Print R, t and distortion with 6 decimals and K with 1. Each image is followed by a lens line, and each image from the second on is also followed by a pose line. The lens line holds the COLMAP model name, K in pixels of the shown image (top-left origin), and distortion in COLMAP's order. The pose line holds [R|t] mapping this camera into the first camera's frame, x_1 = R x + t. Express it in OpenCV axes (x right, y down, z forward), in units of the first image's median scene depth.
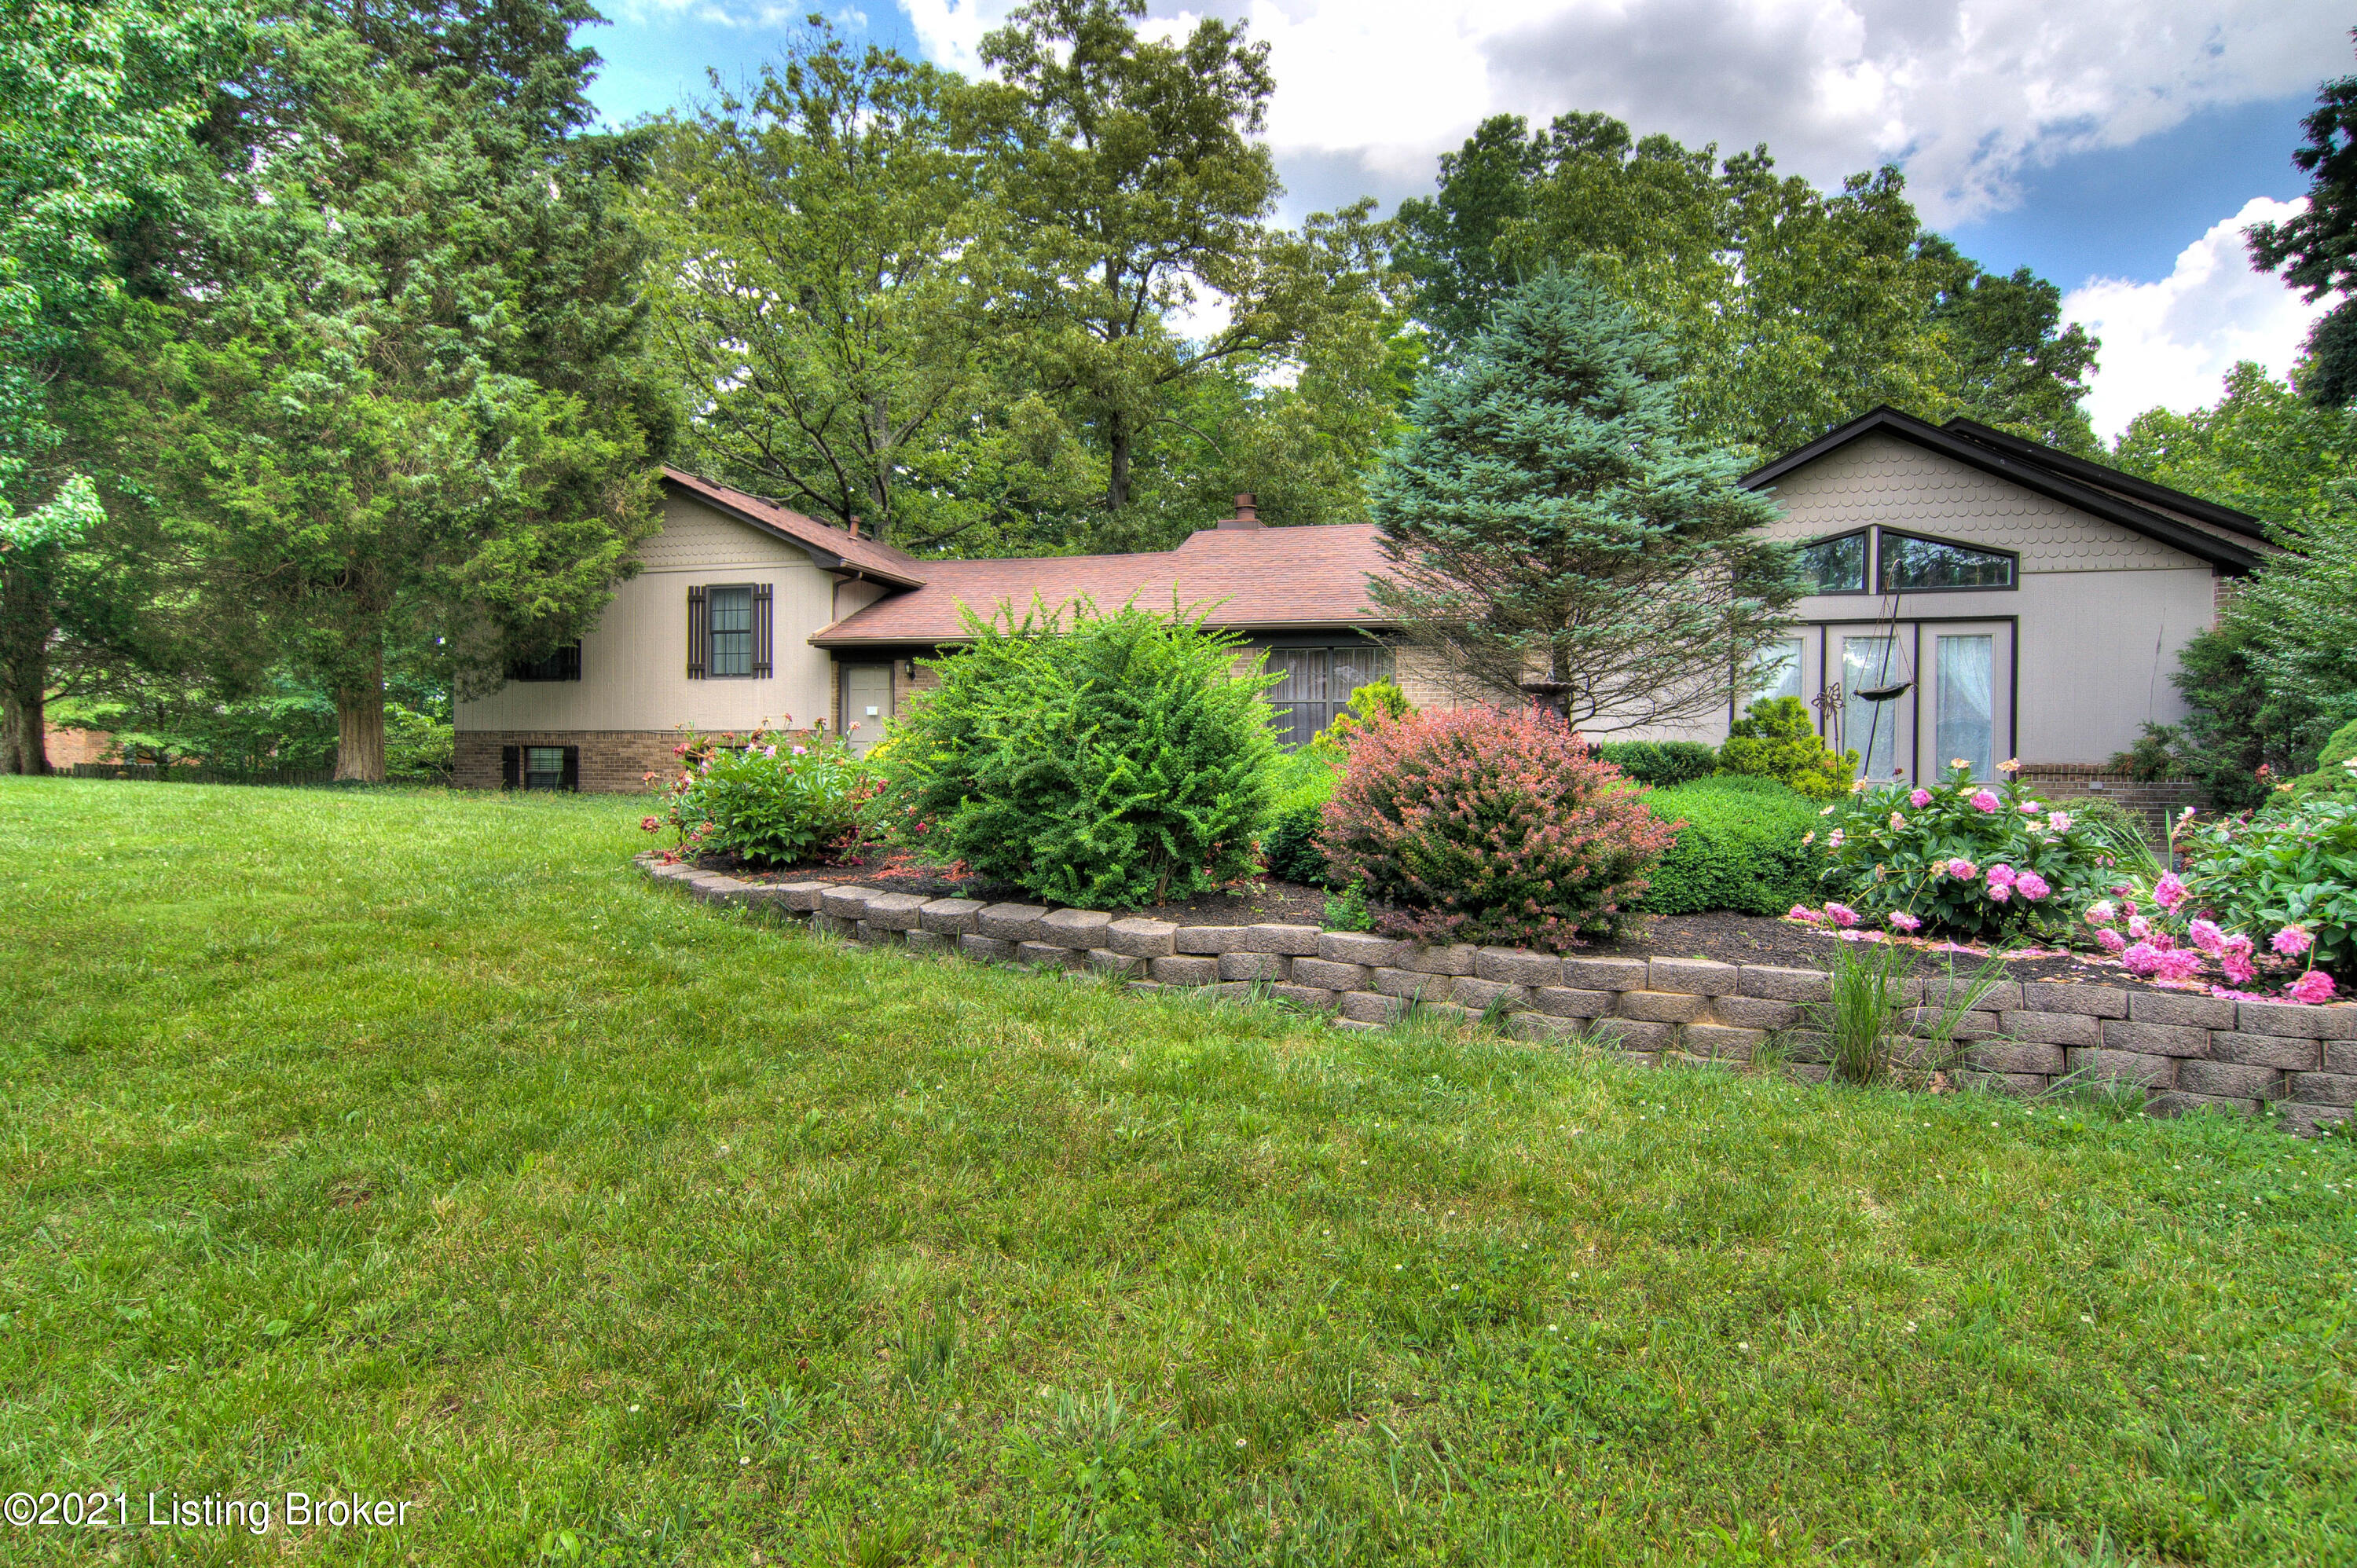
lens RADIAL K [[1394.3, 0, 1175.0], [0, 1394.3, 777.9], [0, 0, 1]] dist [-0.000633, 0.002044]
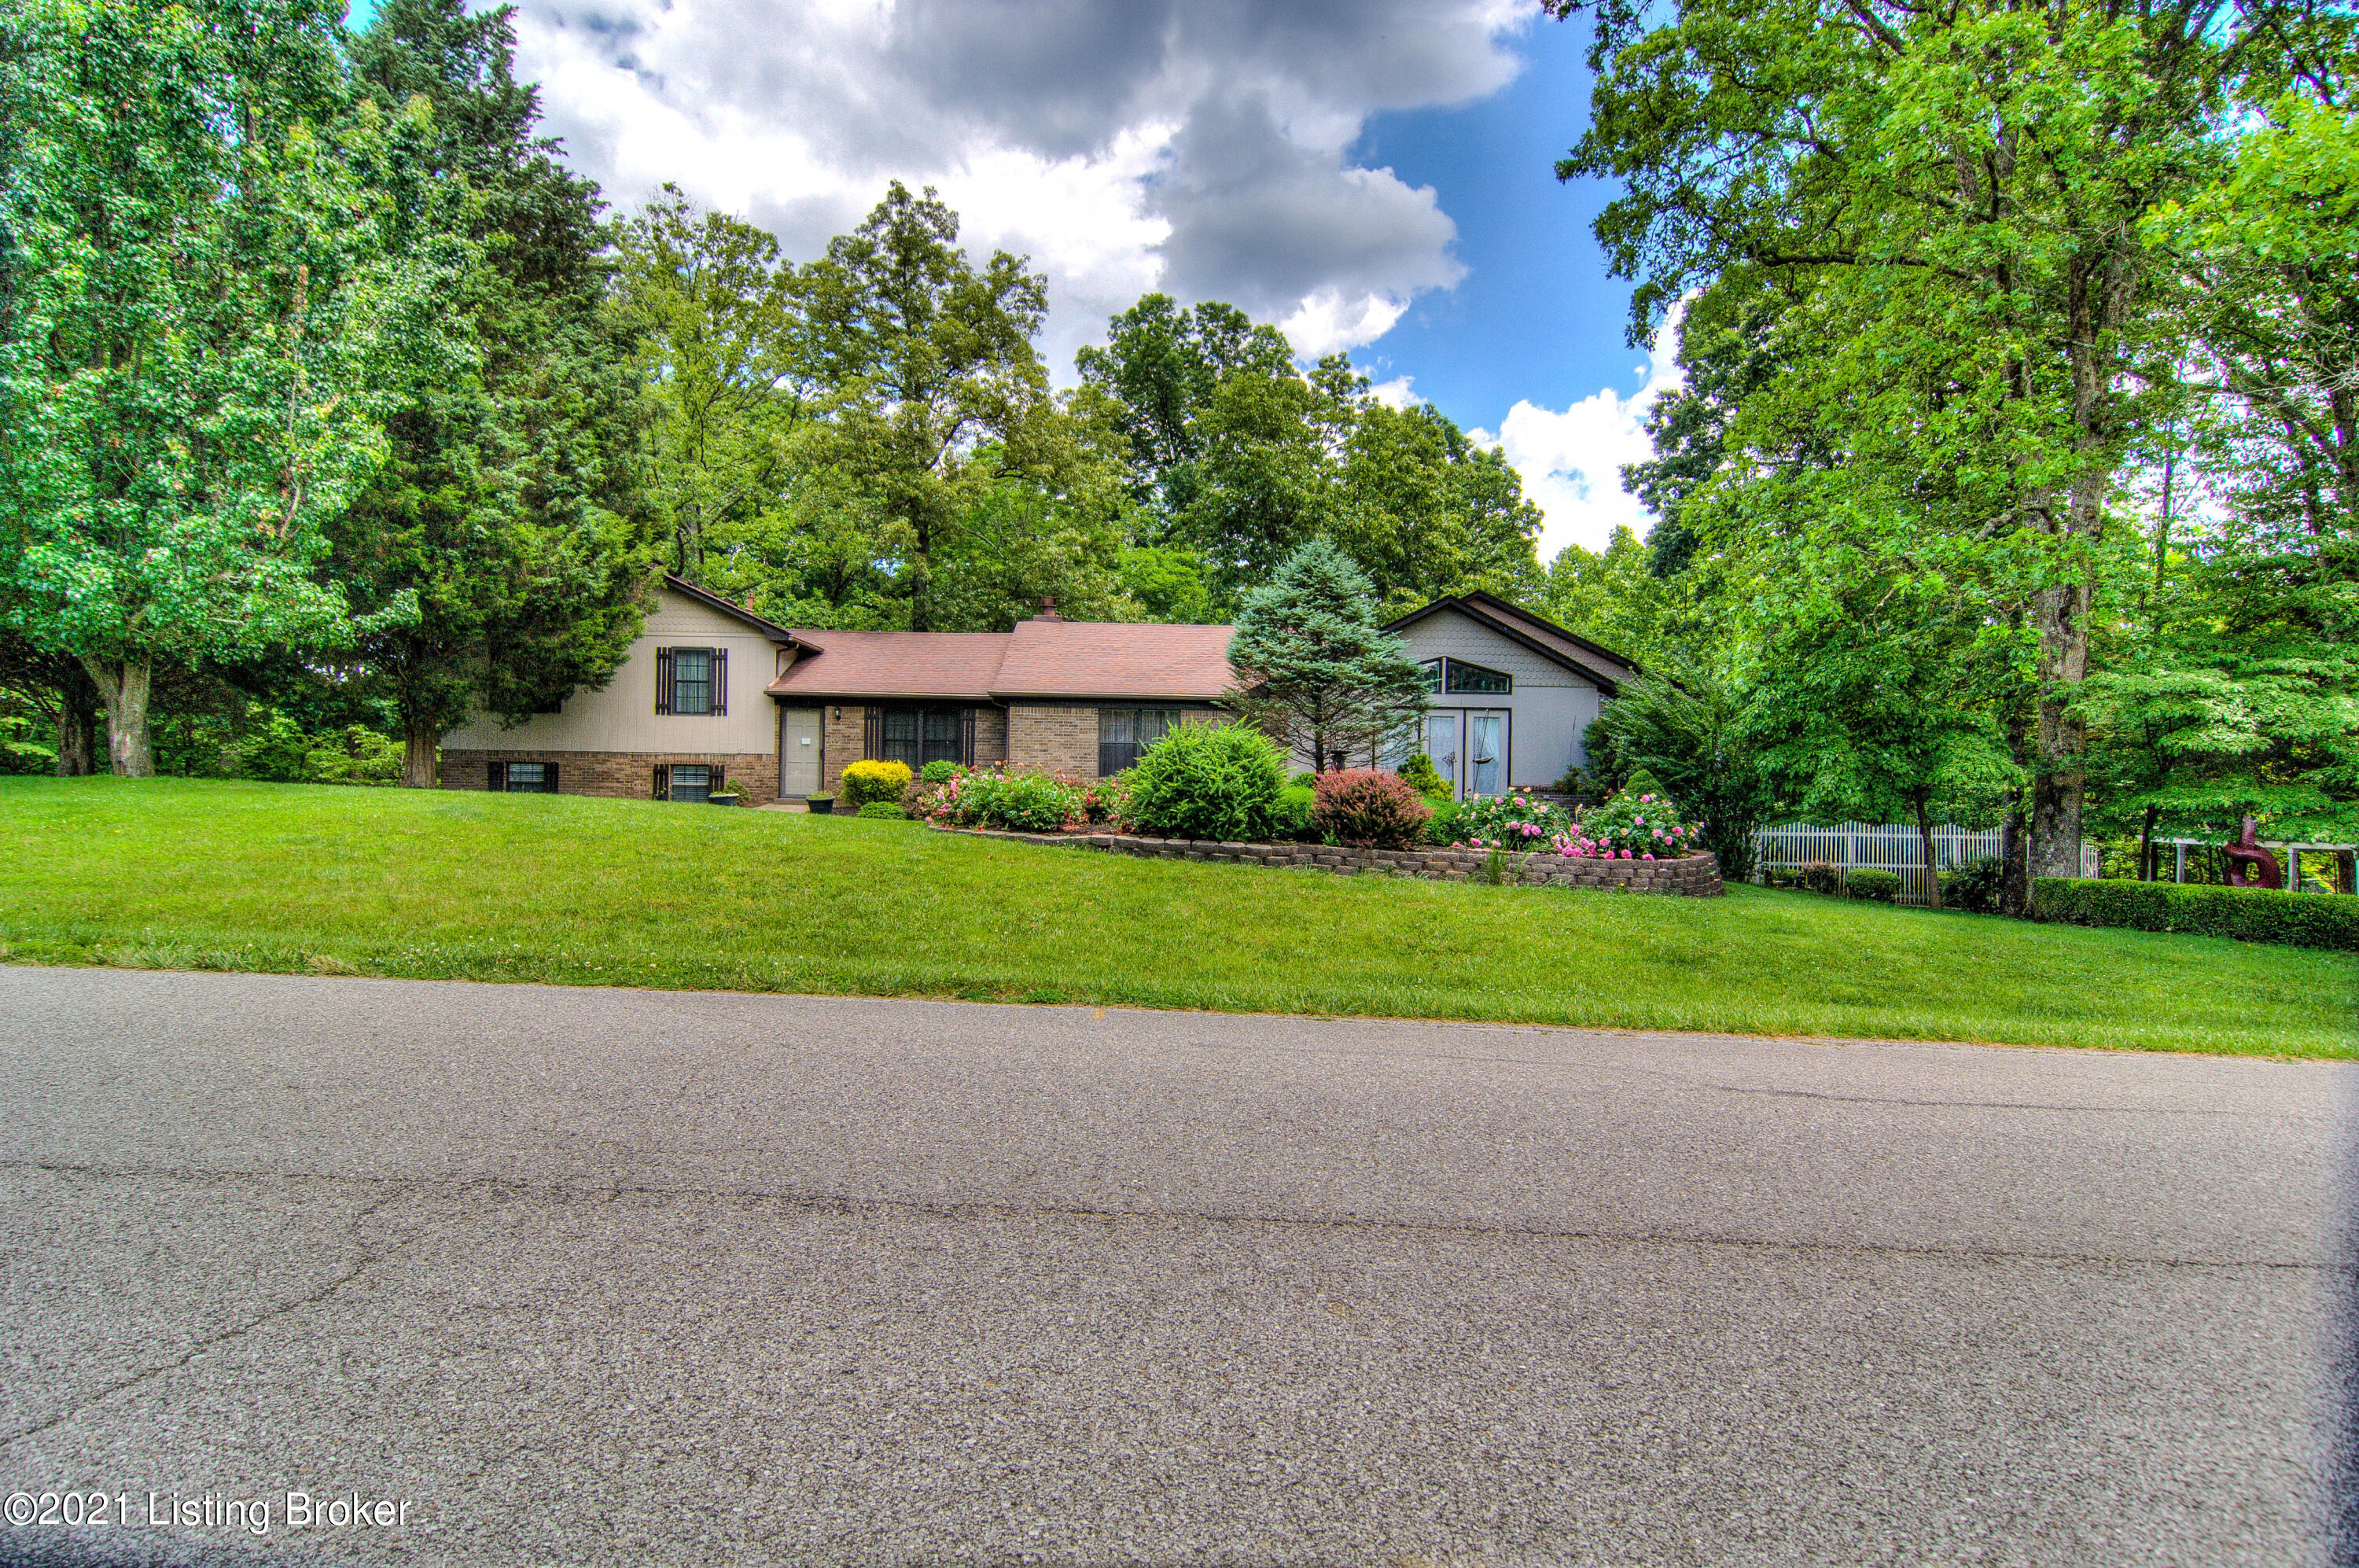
lens RADIAL K [[1268.5, 0, 1181.6], [0, 1268.5, 788.1], [0, 0, 1]] dist [0.001829, 0.000253]
pose [[0.951046, 0.005285, 0.309005, -0.310259], [-0.005836, 0.999983, 0.000859, -0.003550], [-0.308995, -0.002620, 0.951060, -0.441739]]
